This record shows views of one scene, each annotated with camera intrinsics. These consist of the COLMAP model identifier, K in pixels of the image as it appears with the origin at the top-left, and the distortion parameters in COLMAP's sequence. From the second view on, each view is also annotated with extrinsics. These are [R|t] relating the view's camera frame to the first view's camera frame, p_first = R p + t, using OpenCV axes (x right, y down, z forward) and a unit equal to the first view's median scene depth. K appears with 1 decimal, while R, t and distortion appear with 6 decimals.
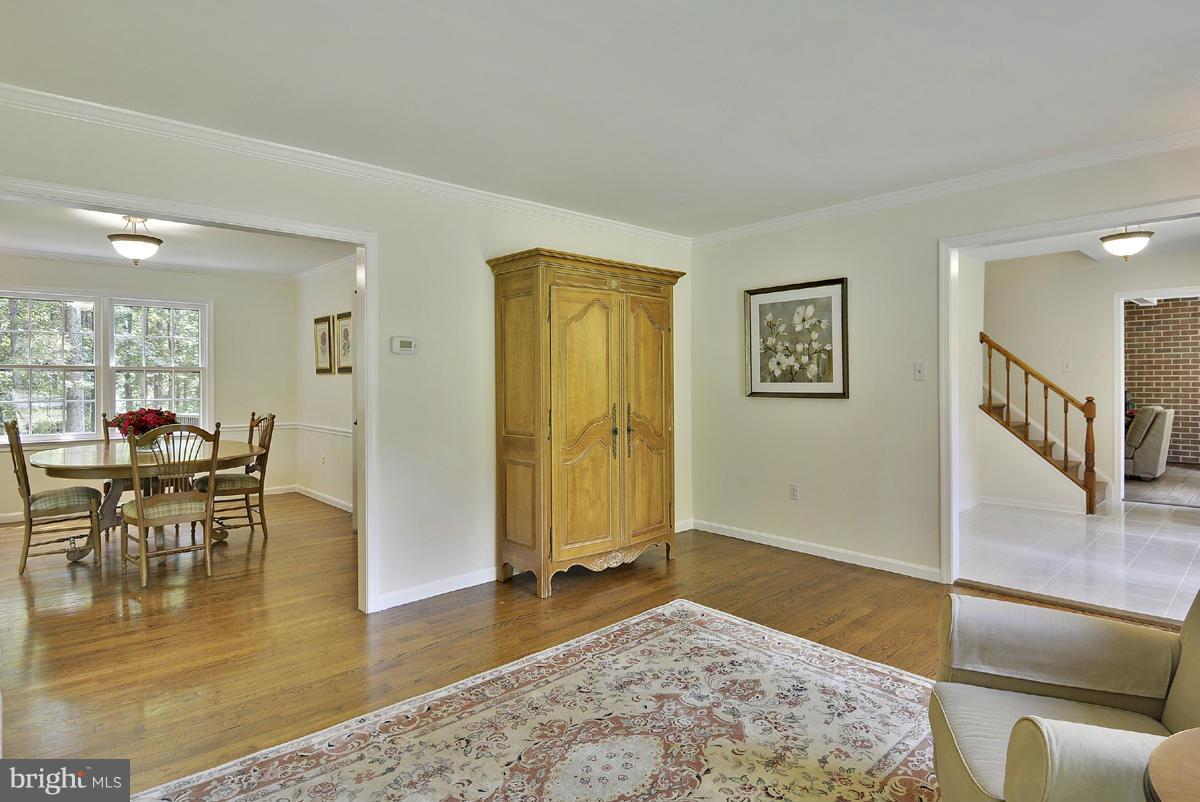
lens RADIAL K [[632.2, 0, 614.4], [0, 632.2, 378.1], [0, 0, 1]] dist [0.047880, -0.049941]
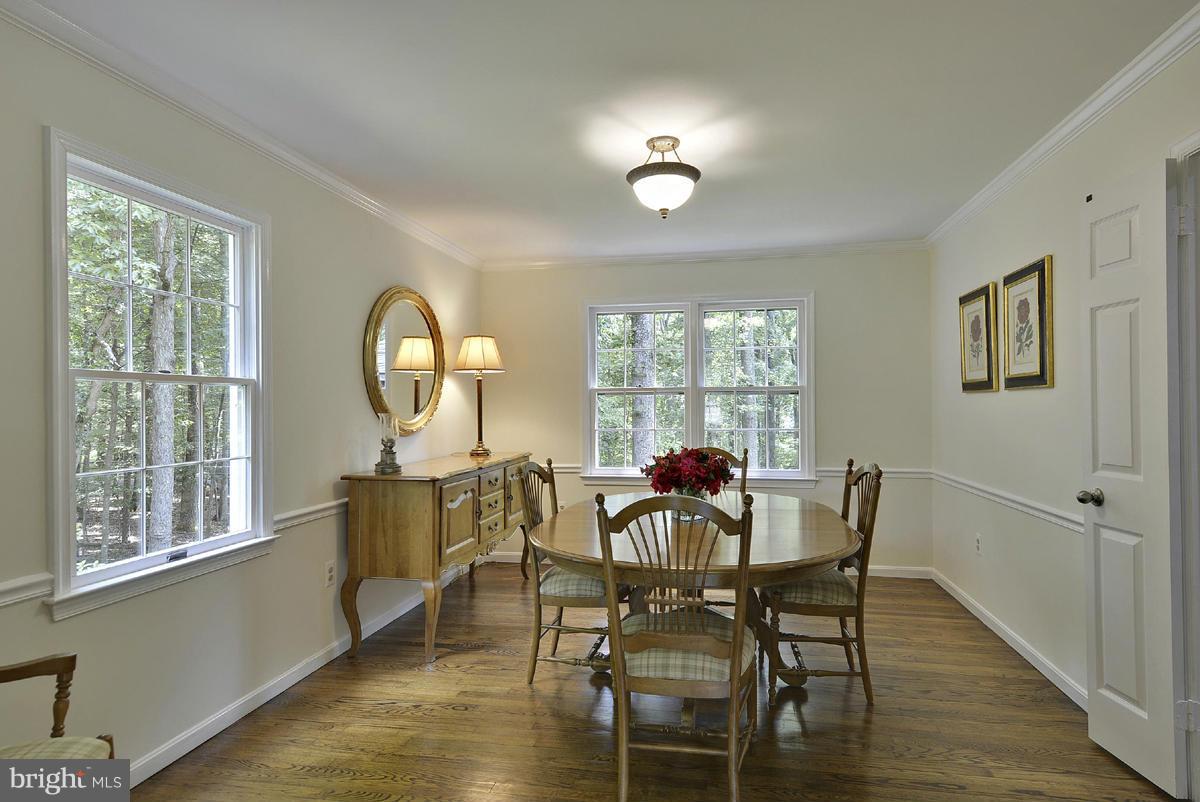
lens RADIAL K [[693.1, 0, 600.0], [0, 693.1, 401.0], [0, 0, 1]] dist [0.031887, 0.000127]
pose [[0.608542, -0.009870, -0.793461, -0.181333], [0.009941, 0.999939, -0.004814, 0.002223], [0.793460, -0.004958, 0.608603, 0.386005]]
